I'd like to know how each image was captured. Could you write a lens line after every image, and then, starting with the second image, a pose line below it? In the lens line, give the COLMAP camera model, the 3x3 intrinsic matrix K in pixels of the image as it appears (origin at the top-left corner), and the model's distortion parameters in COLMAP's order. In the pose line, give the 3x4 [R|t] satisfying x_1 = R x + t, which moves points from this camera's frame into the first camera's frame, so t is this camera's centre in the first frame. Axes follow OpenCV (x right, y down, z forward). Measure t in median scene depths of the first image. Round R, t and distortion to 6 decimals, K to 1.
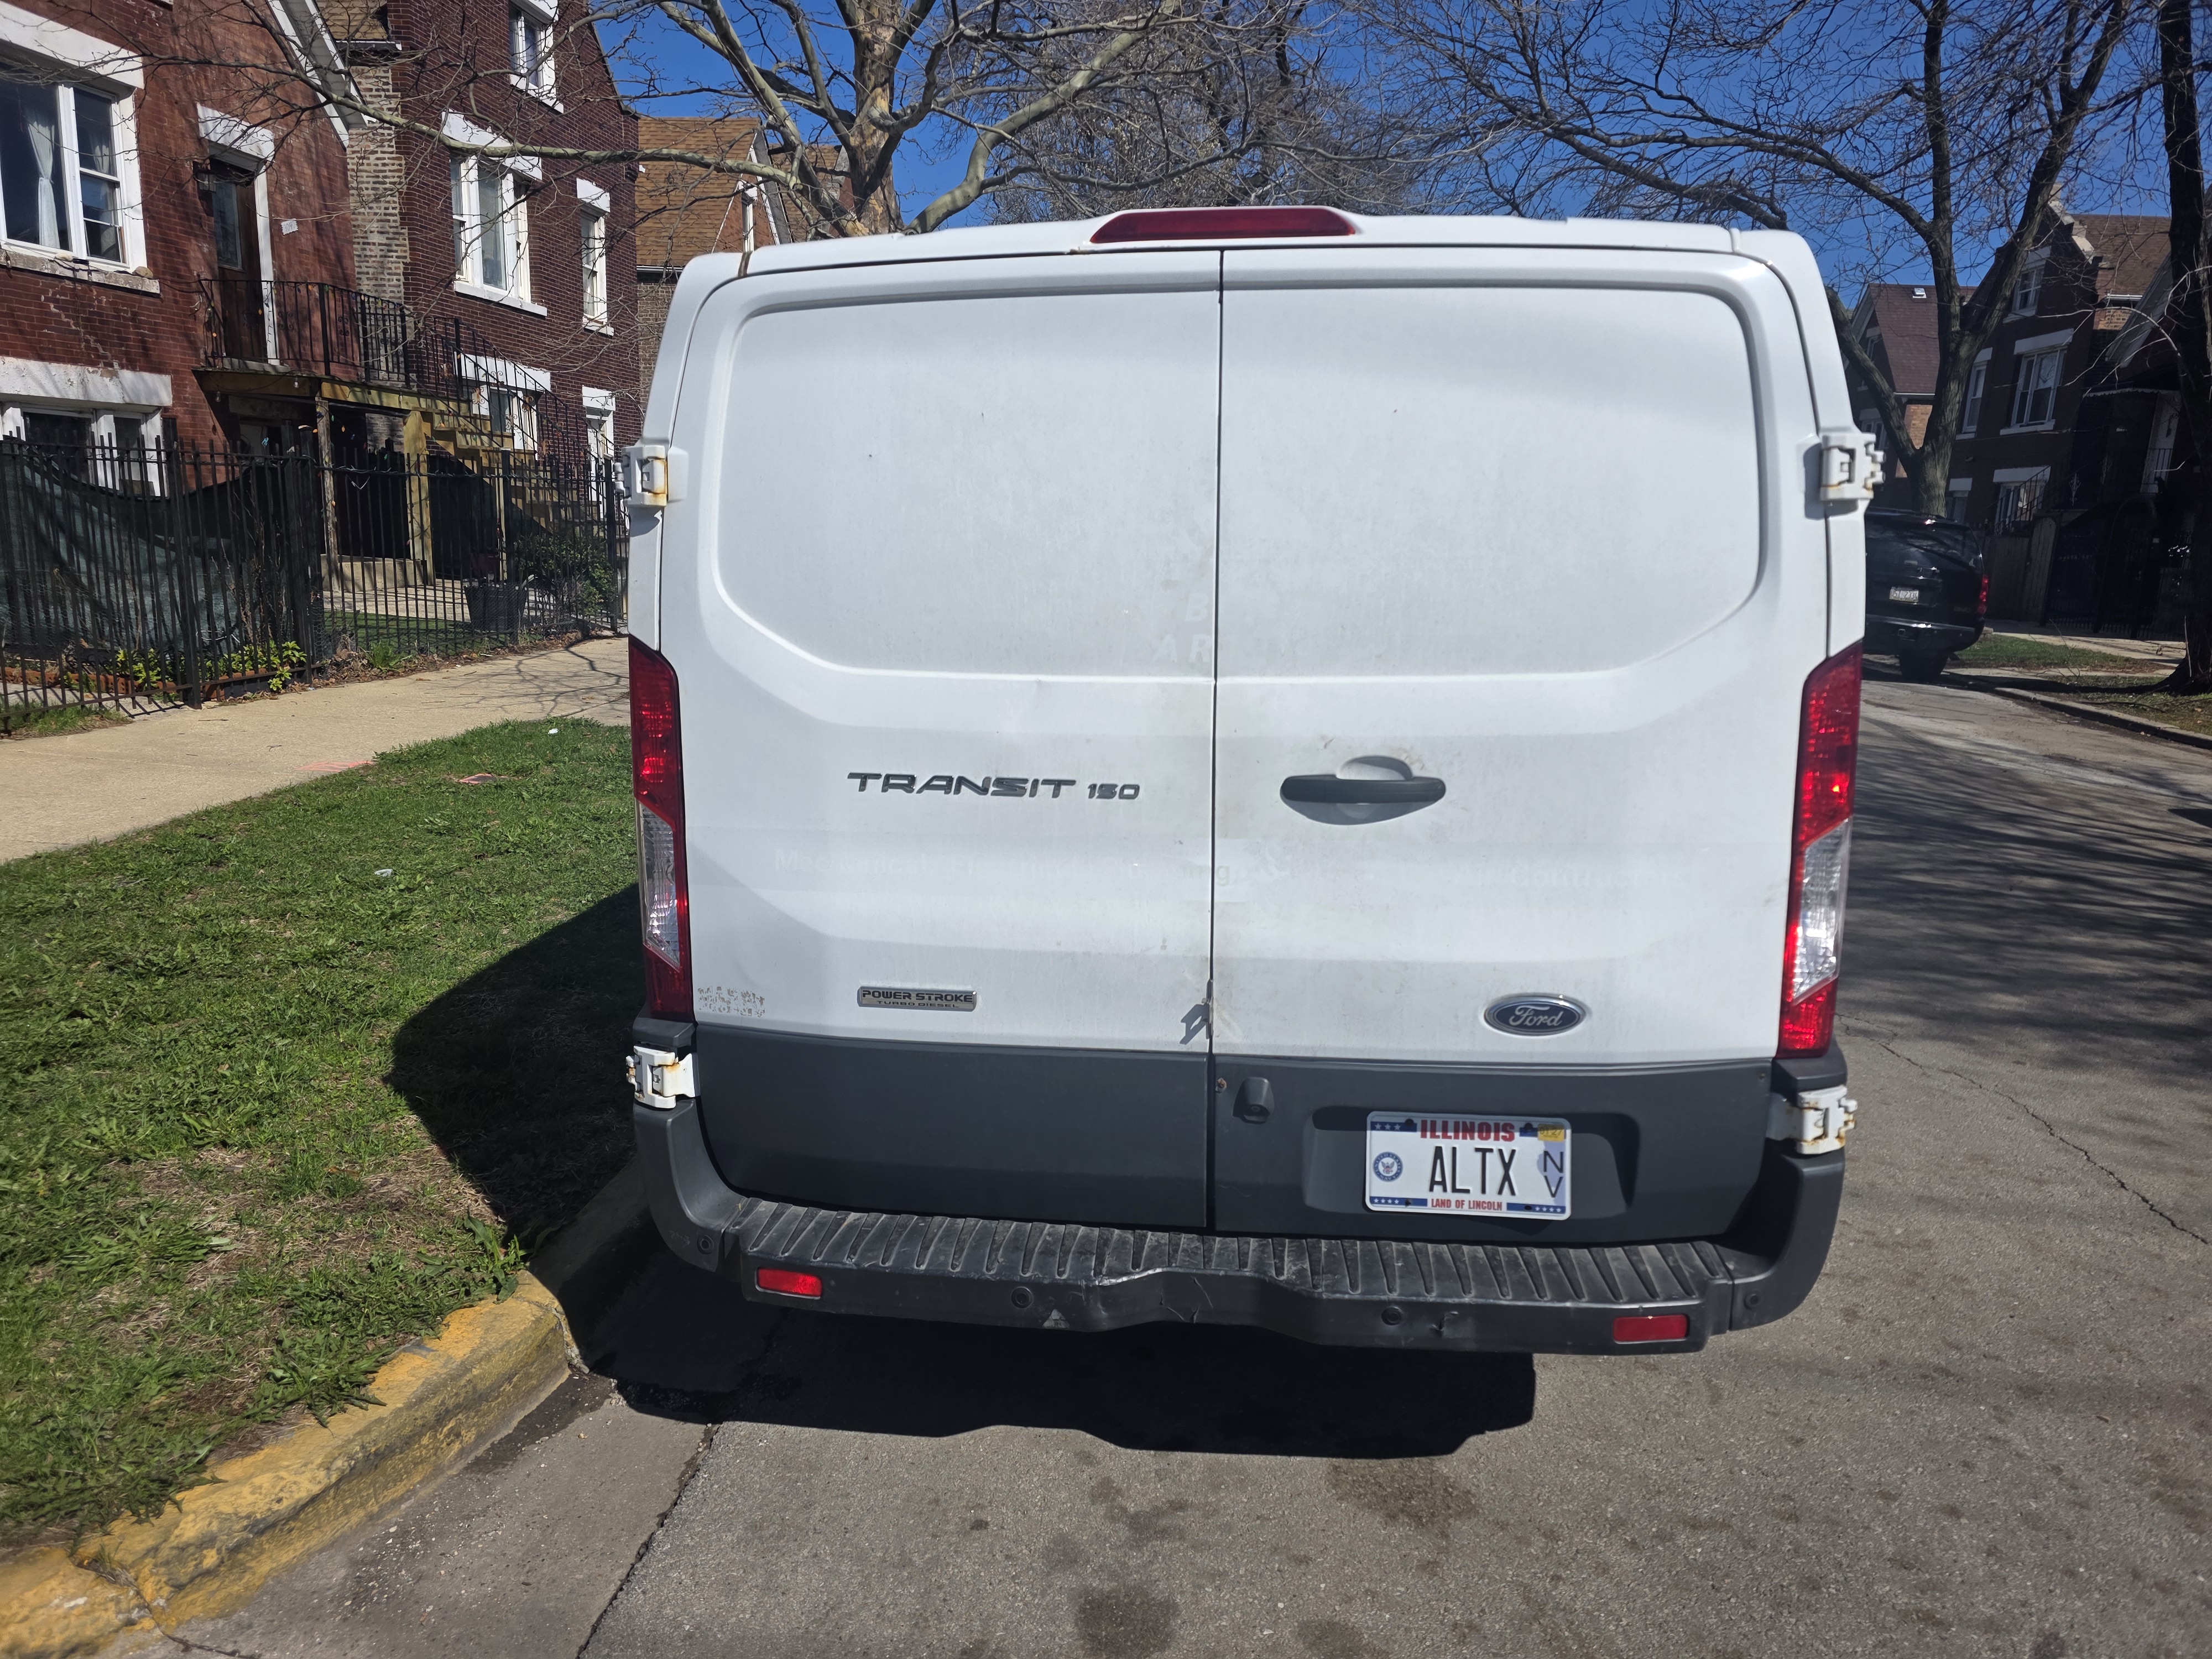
lens RADIAL K [[1494.0, 0, 1112.1], [0, 1494.0, 823.4], [0, 0, 1]] dist [0.059395, -0.055258]
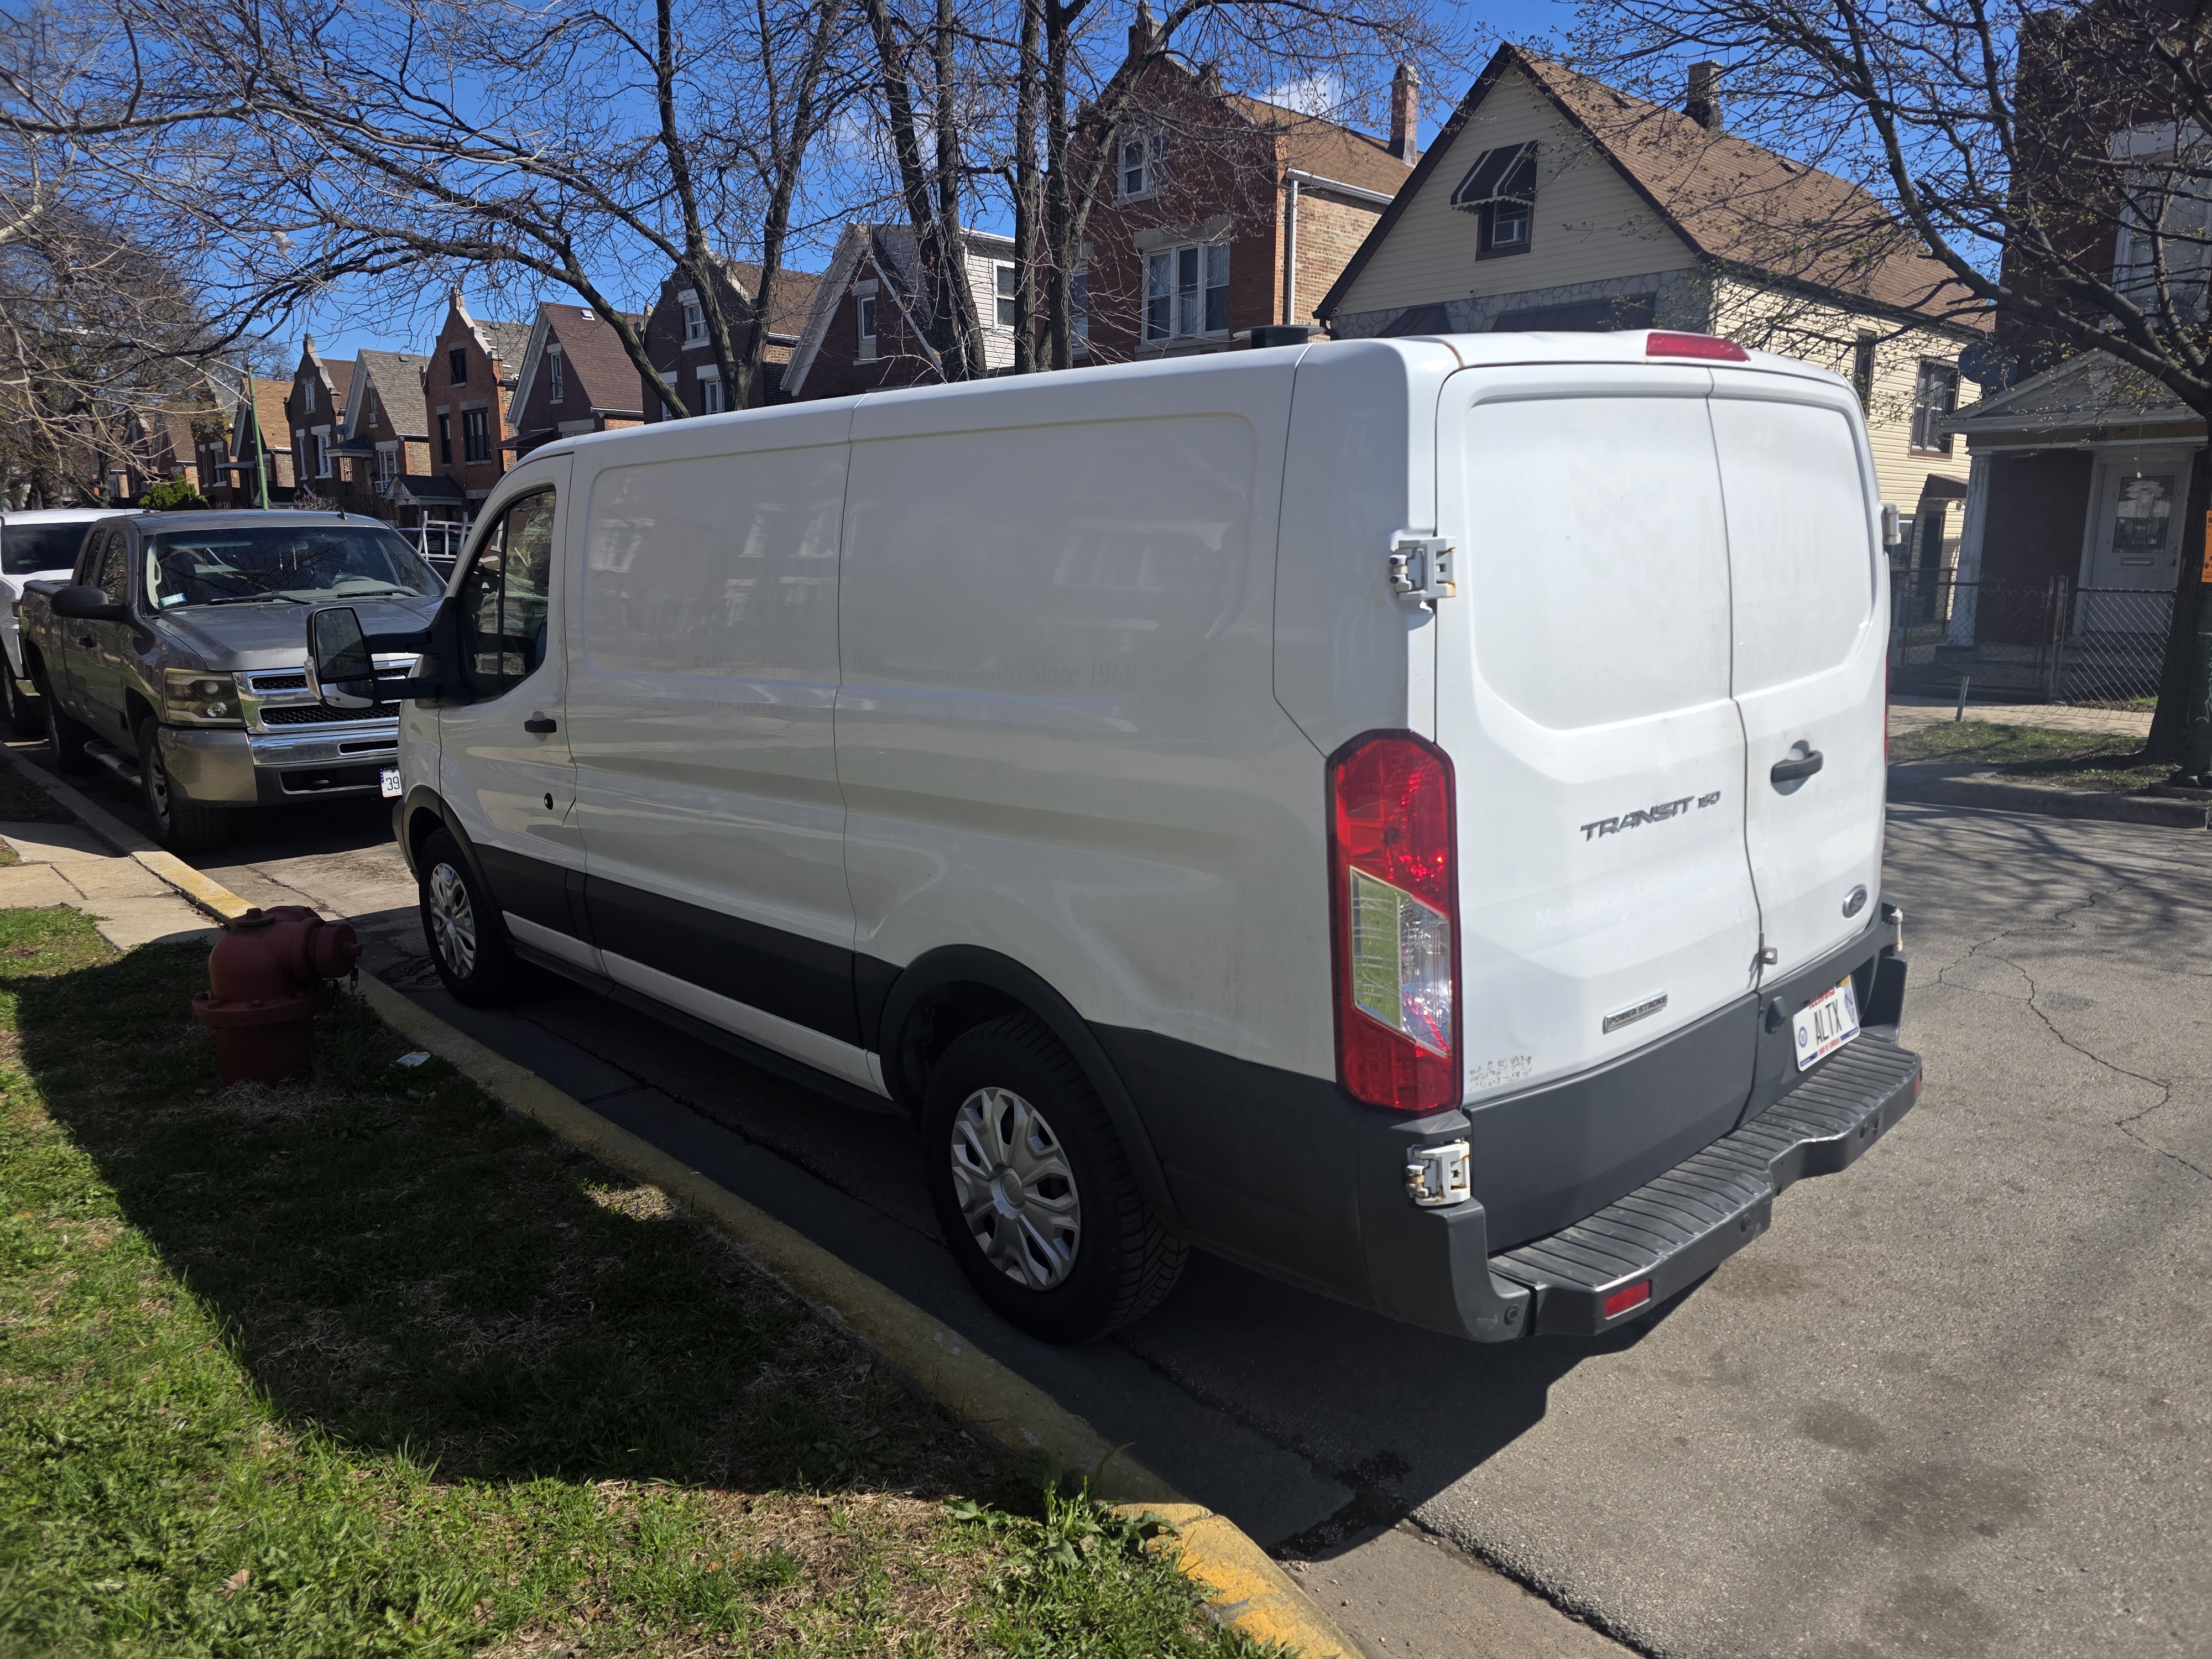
lens RADIAL K [[1494.0, 0, 1126.8], [0, 1494.0, 819.9], [0, 0, 1]] dist [0.059395, -0.055258]
pose [[0.651343, -0.175538, 0.738199, -1.183644], [0.179163, 0.980943, 0.075177, -0.177674], [-0.737328, 0.083292, 0.670381, 0.505389]]
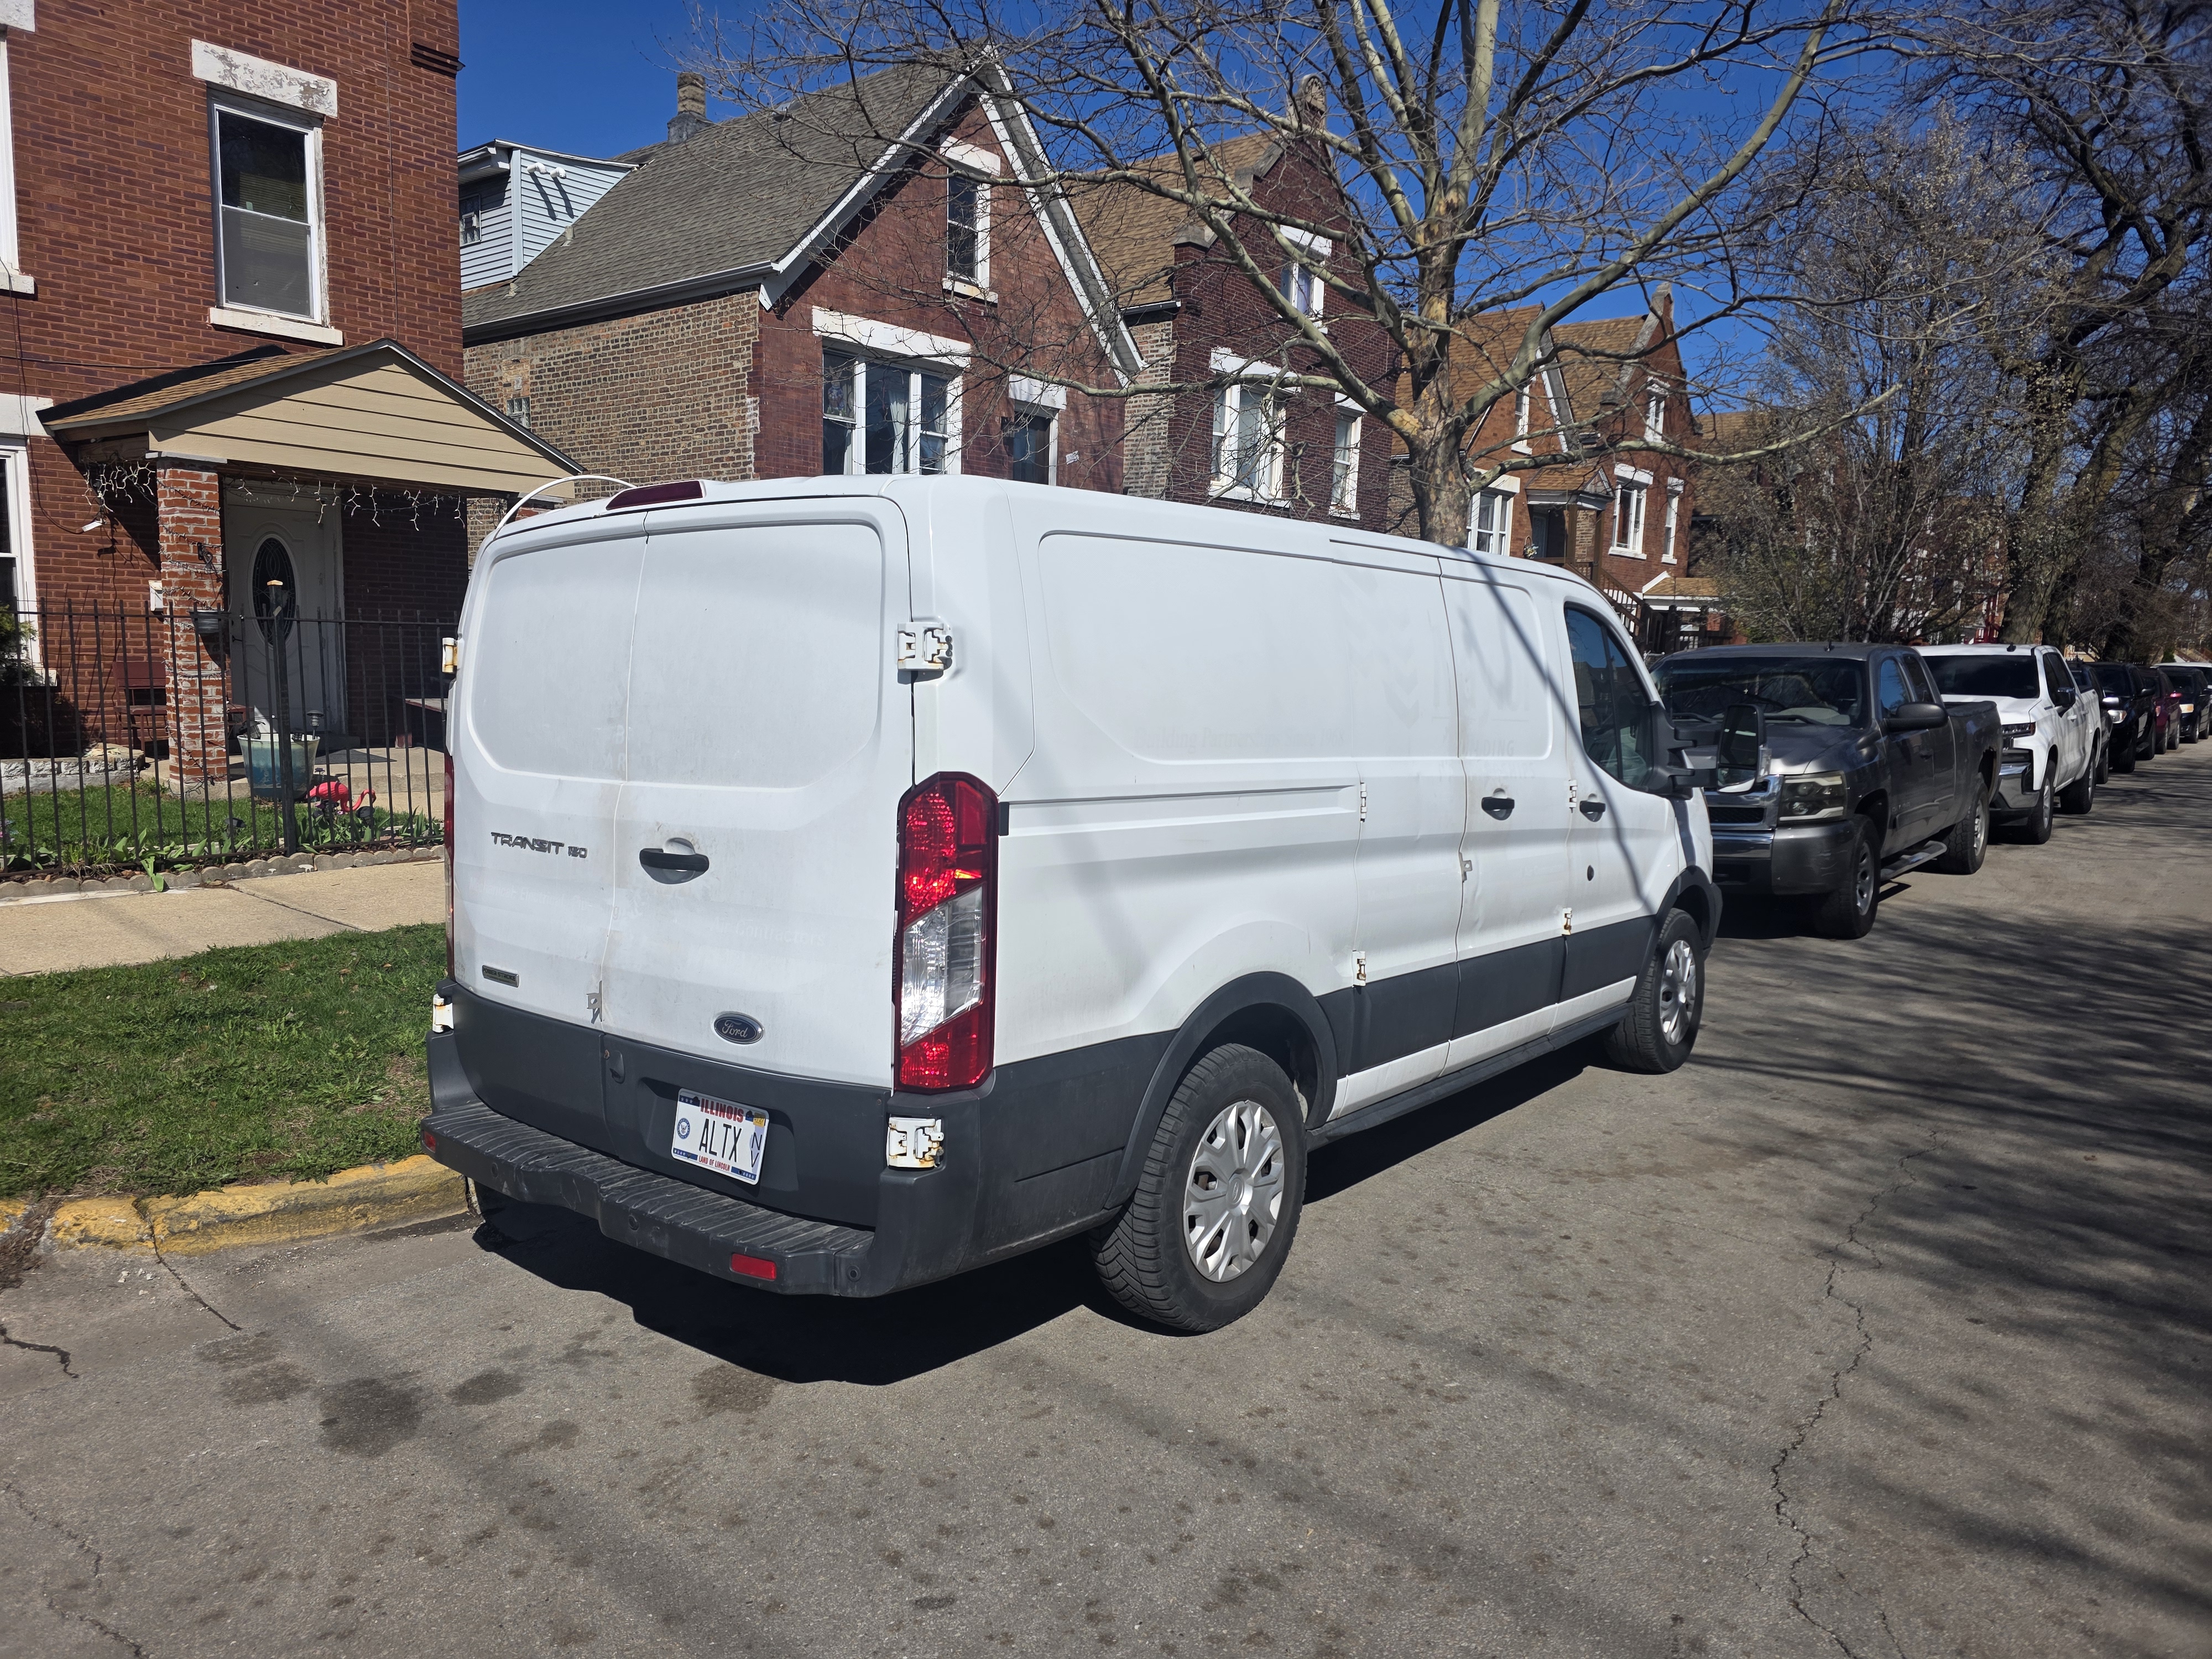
lens RADIAL K [[1494.0, 0, 1068.8], [0, 1494.0, 829.1], [0, 0, 1]] dist [0.059395, -0.055258]
pose [[0.824586, 0.054721, -0.563084, 1.254330], [-0.111558, 0.991496, -0.067013, 0.002222], [0.554628, 0.118074, 0.823678, -0.003783]]
